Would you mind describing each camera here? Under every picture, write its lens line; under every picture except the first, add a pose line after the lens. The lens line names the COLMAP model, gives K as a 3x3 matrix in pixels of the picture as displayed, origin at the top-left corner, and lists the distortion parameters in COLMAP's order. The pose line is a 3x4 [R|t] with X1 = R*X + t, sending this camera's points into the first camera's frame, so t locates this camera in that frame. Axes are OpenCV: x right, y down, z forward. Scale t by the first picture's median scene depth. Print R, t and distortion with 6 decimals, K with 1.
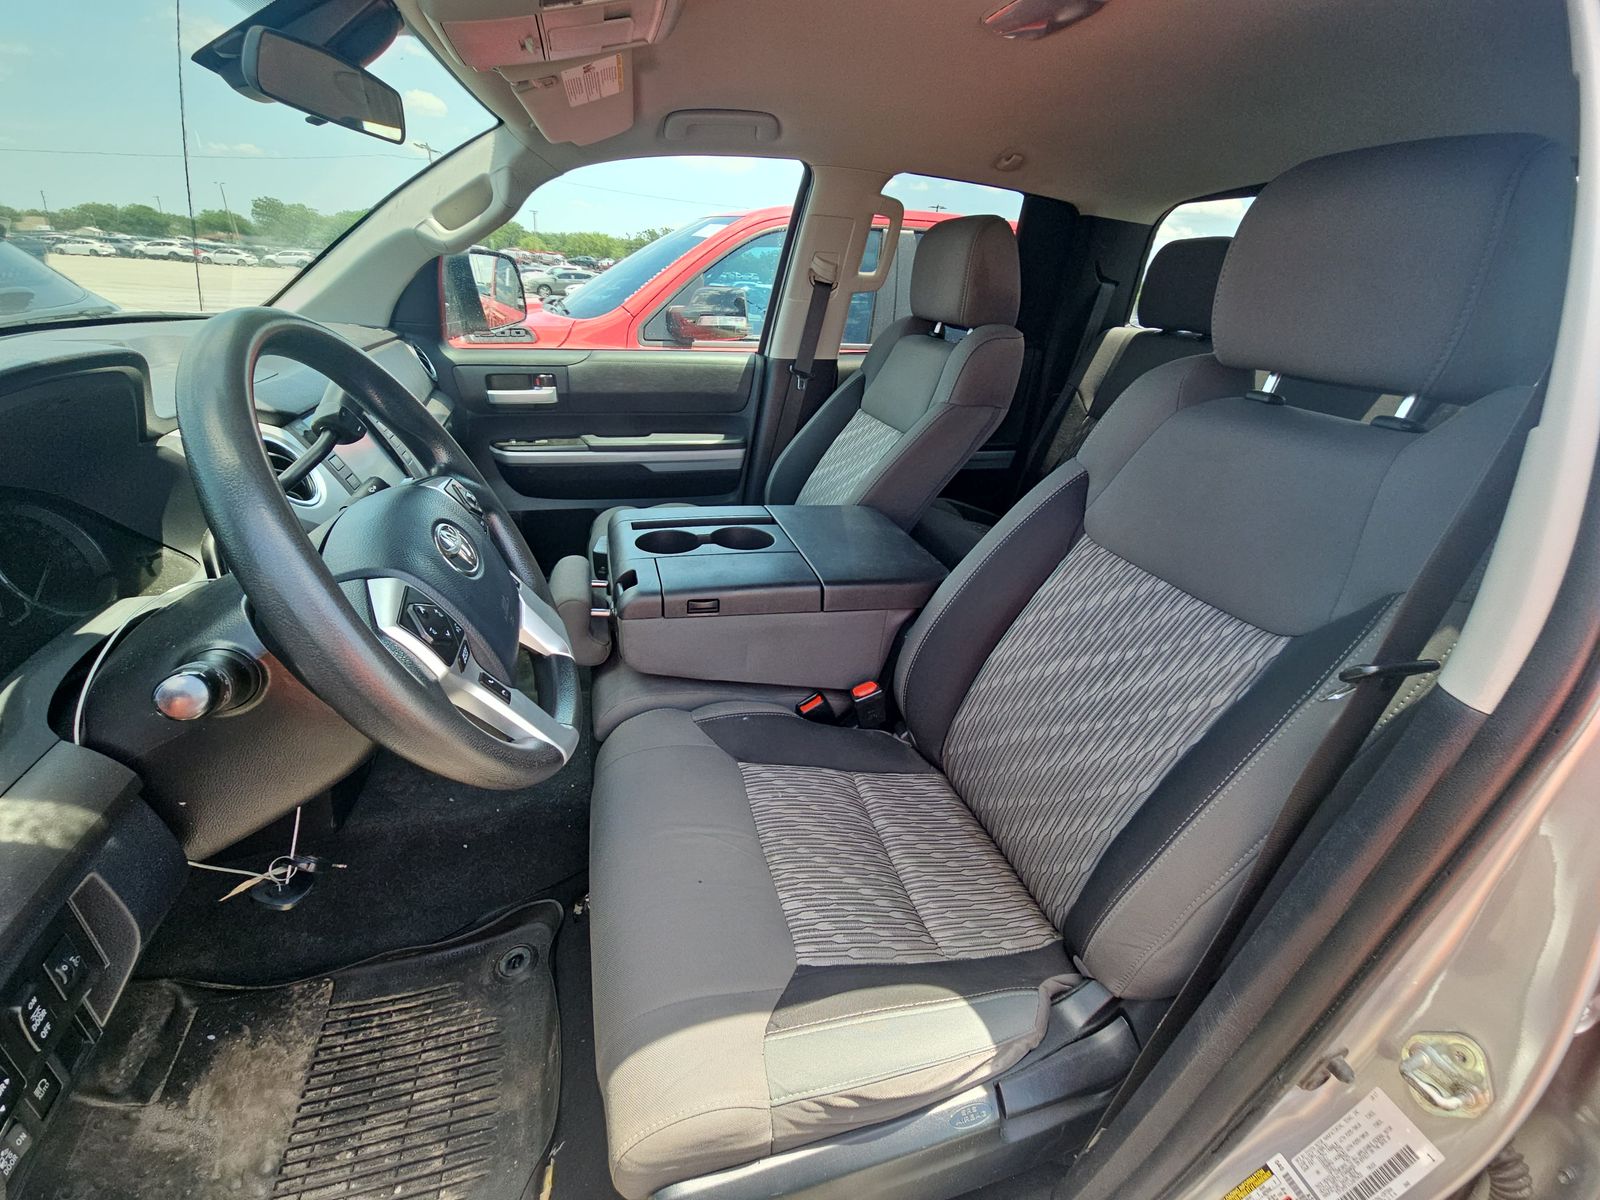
lens RADIAL K [[647.8, 0, 781.1], [0, 647.8, 599.9], [0, 0, 1]] dist [-0.000703, 0.000004]
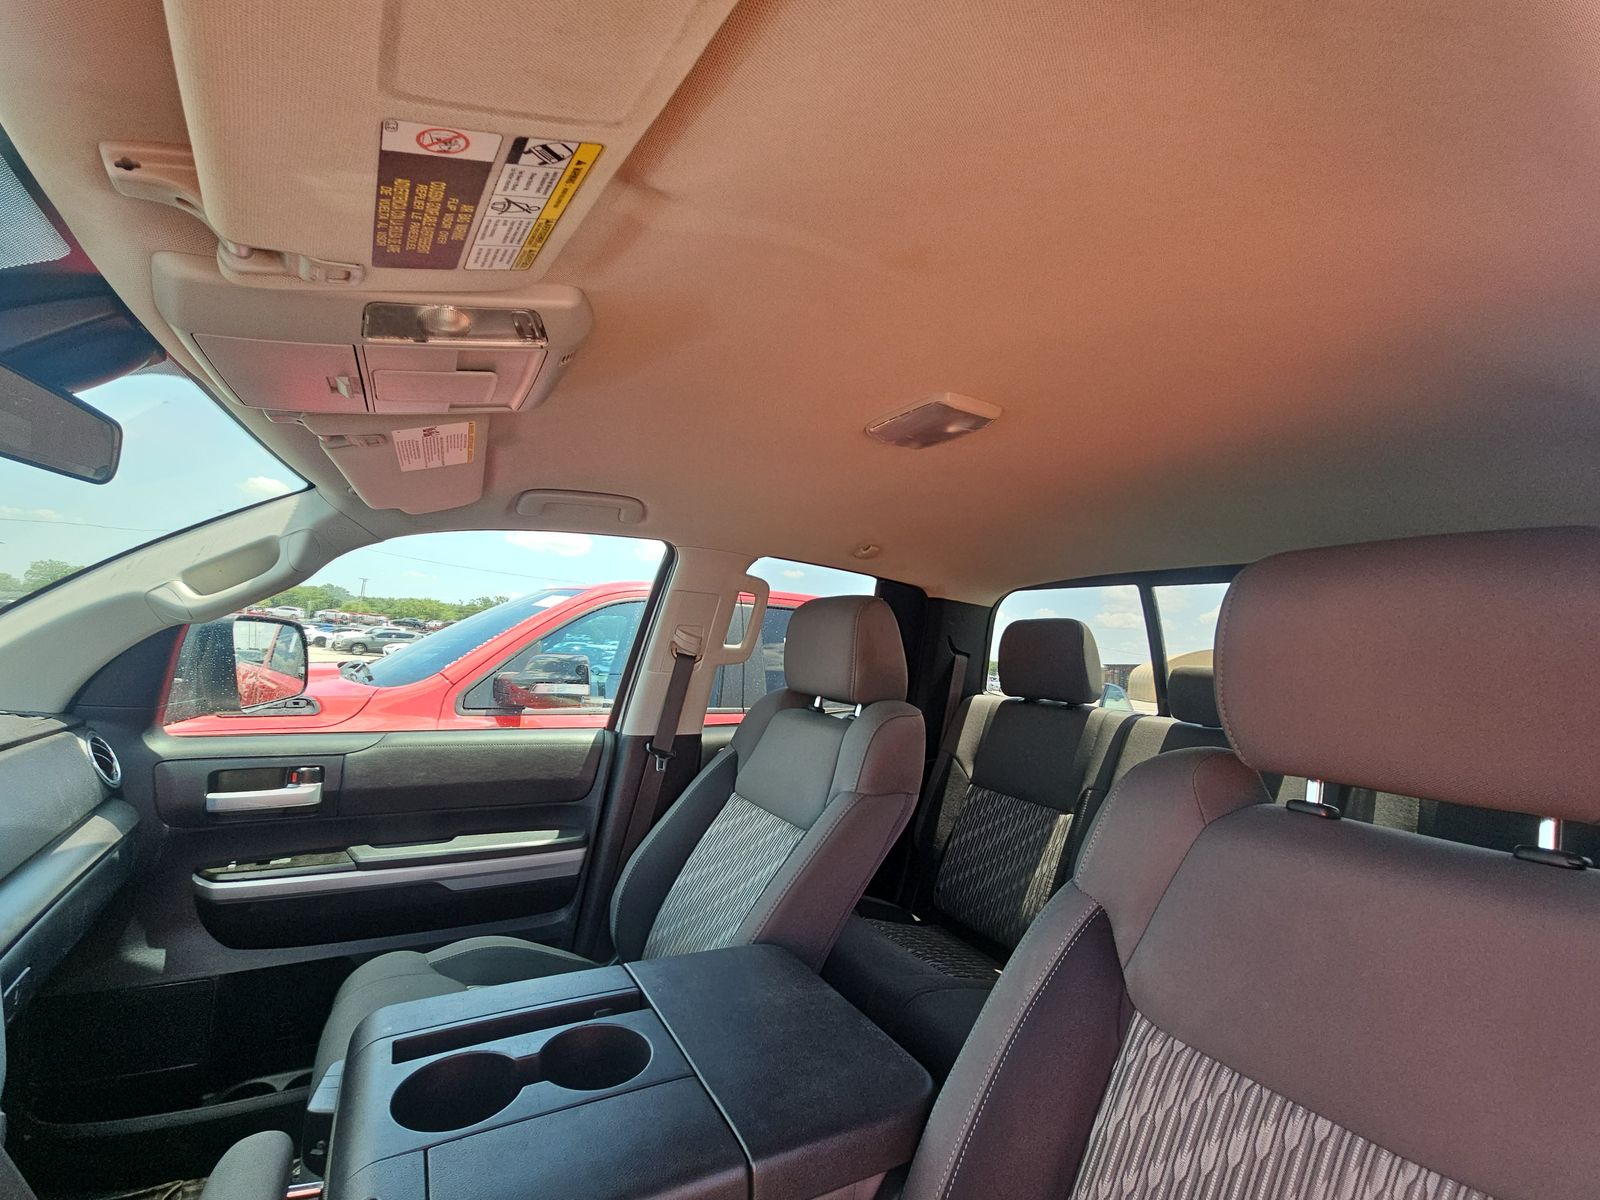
lens RADIAL K [[647.8, 0, 781.1], [0, 647.8, 599.9], [0, 0, 1]] dist [-0.000703, 0.000004]
pose [[0.967228, 0.024070, 0.252765, -0.037272], [0.105203, 0.868034, -0.485231, -0.102180], [-0.231088, 0.495920, 0.837055, 0.171122]]
